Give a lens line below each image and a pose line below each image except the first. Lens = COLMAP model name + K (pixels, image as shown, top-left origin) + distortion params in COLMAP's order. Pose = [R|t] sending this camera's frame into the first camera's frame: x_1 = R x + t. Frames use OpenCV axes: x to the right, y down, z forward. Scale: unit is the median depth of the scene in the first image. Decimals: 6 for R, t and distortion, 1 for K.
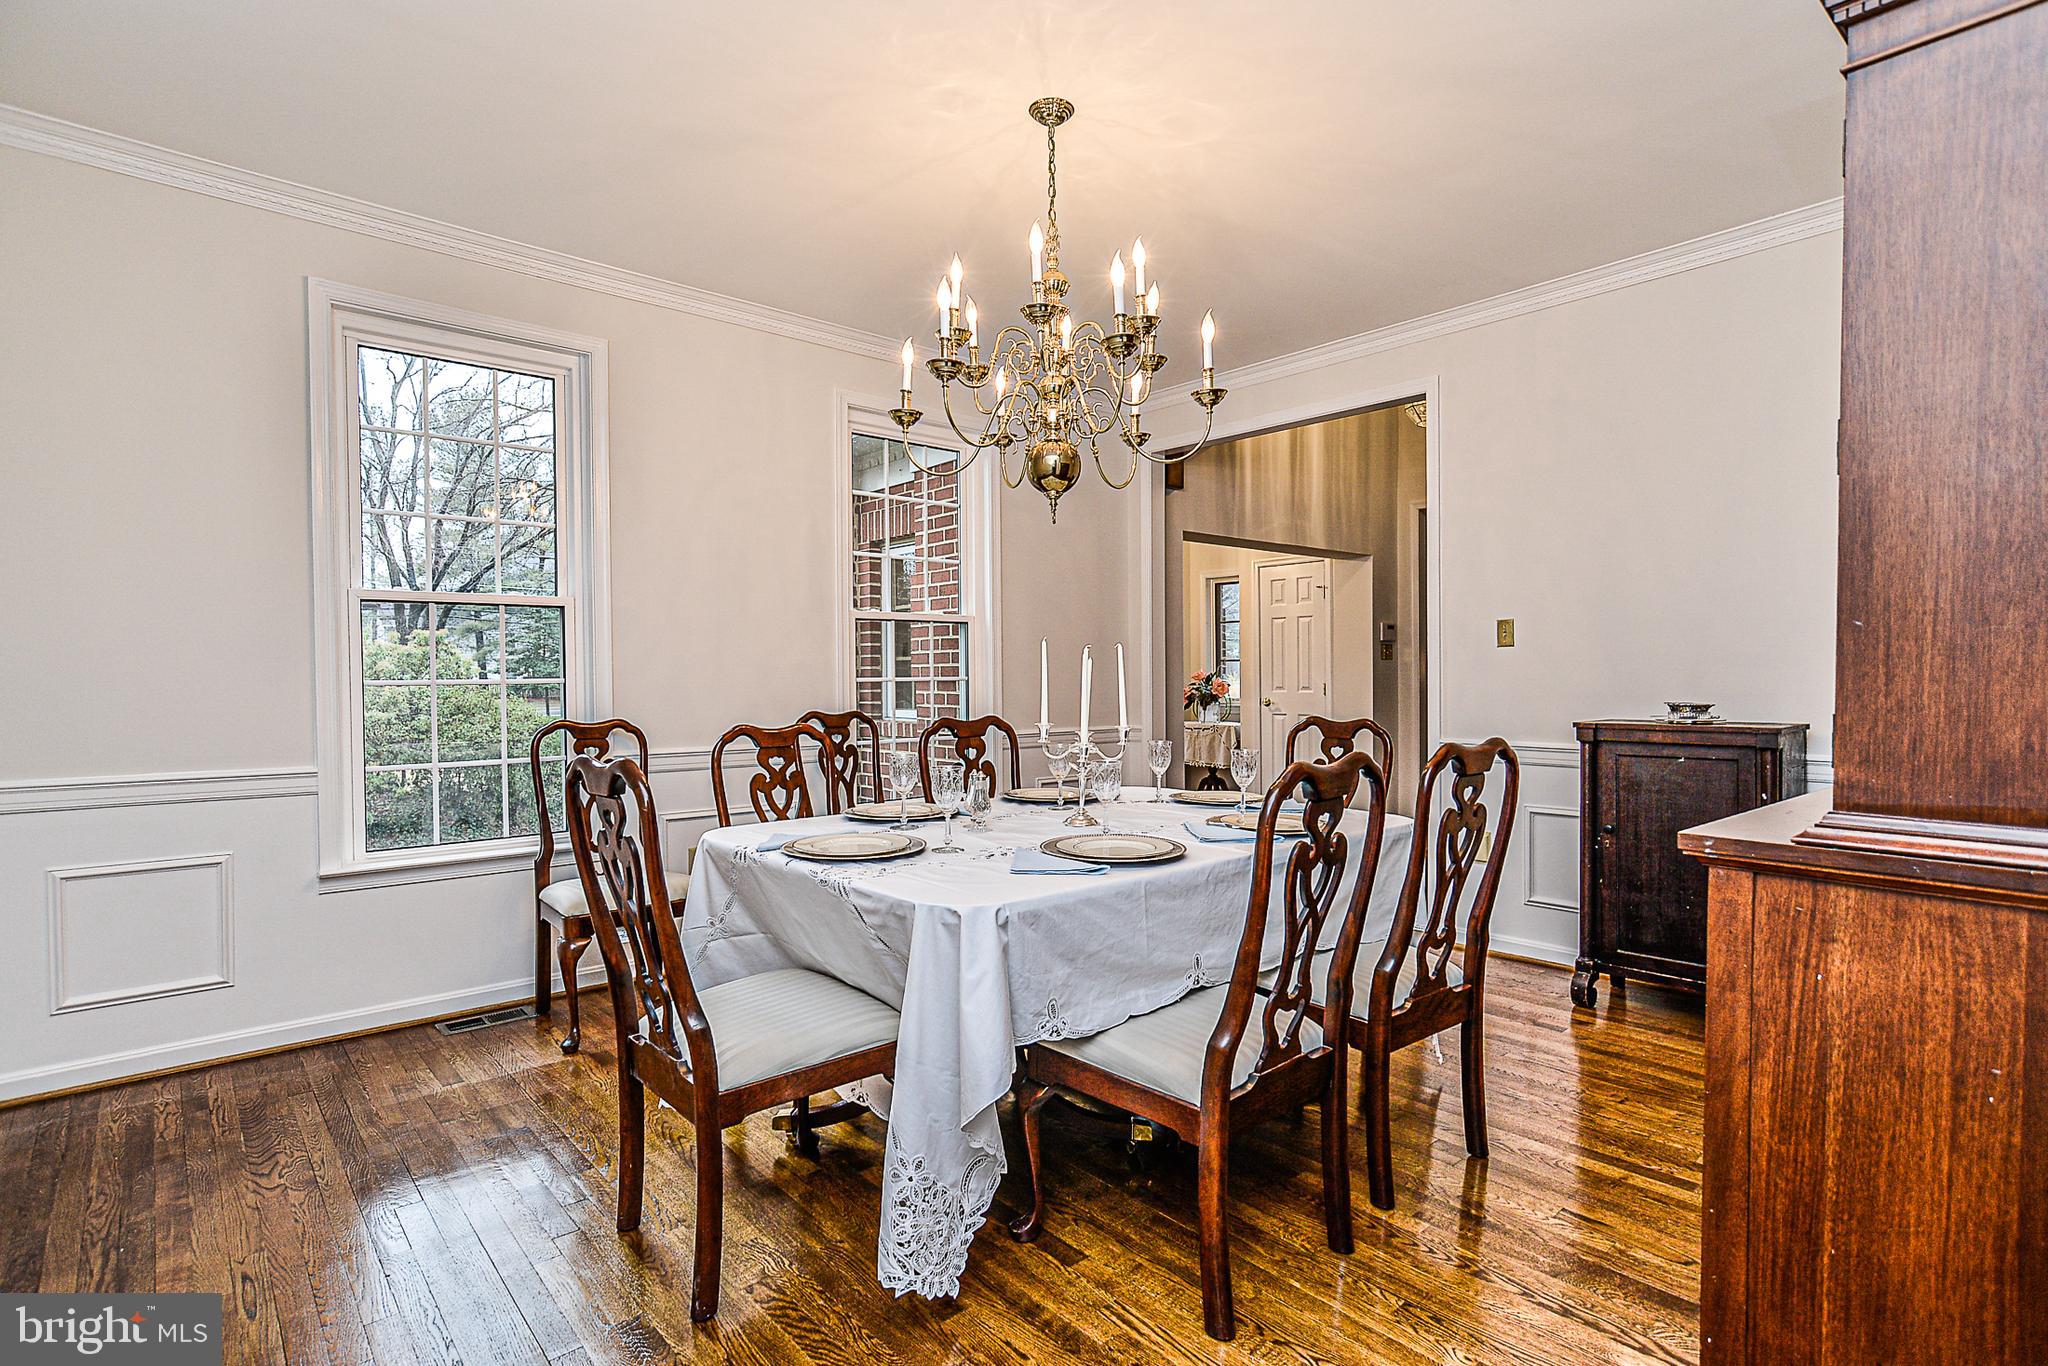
lens RADIAL K [[998.9, 0, 1036.5], [0, 998.9, 689.3], [0, 0, 1]] dist [-0.005167, 0.000041]
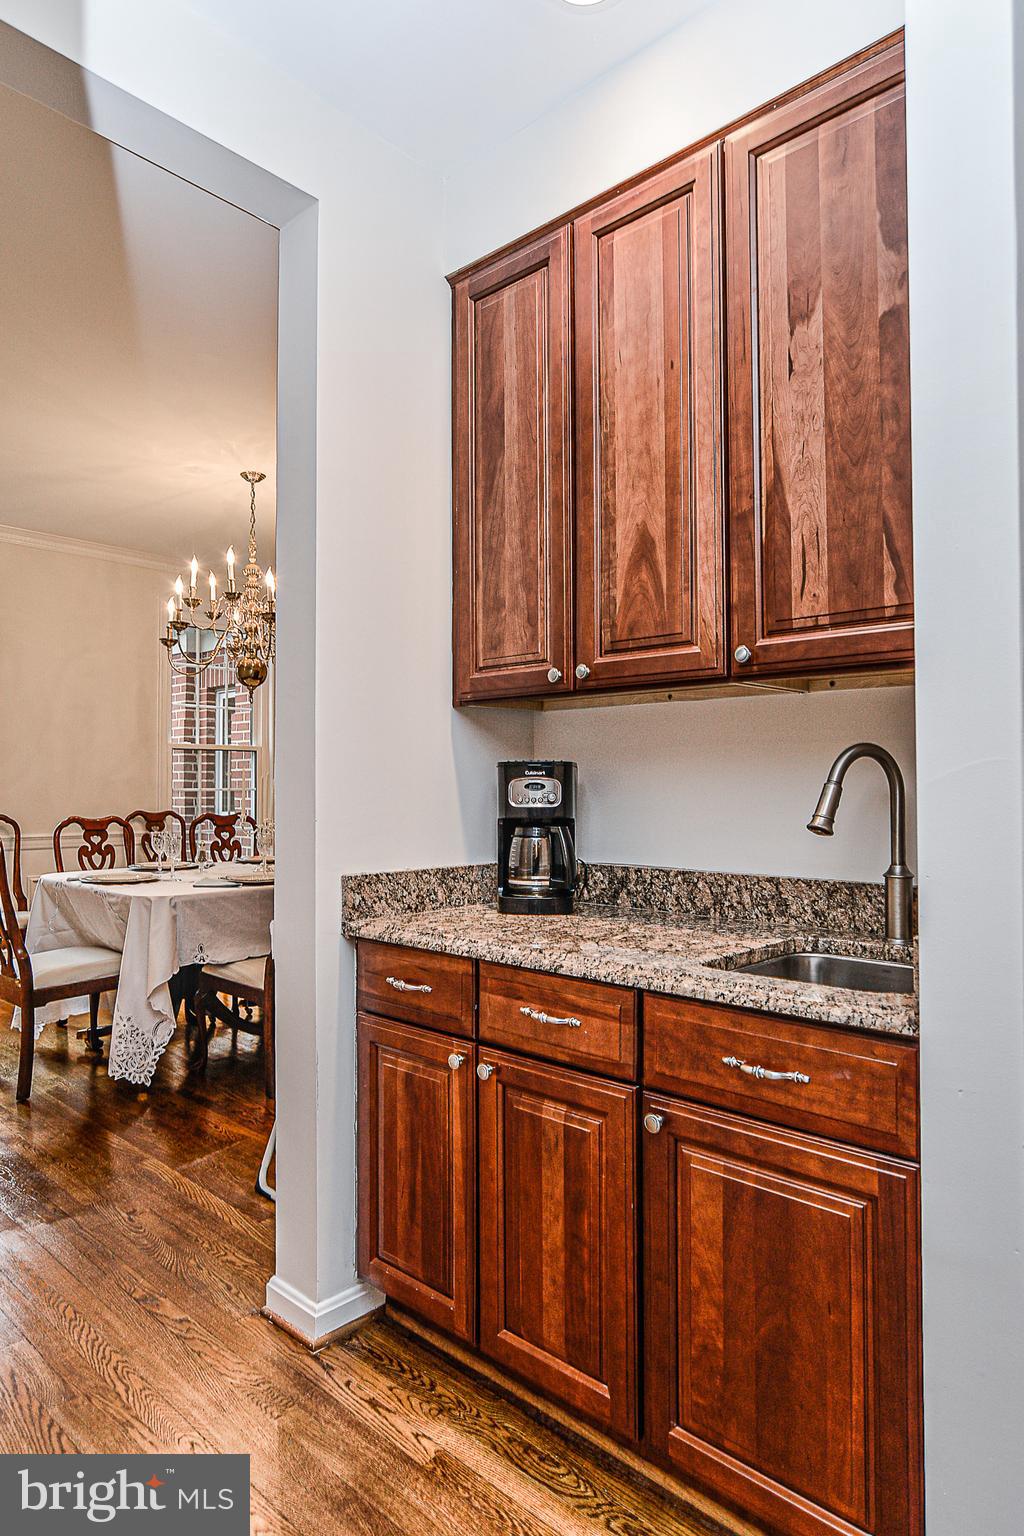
lens RADIAL K [[926.5, 0, 507.0], [0, 926.5, 766.3], [0, 0, 1]] dist [0.009677, 0.000853]
pose [[0.997245, 0.006259, 0.073915, 0.374097], [-0.003689, 0.999386, -0.034855, 0.003214], [-0.074088, 0.034486, 0.996655, -0.733205]]
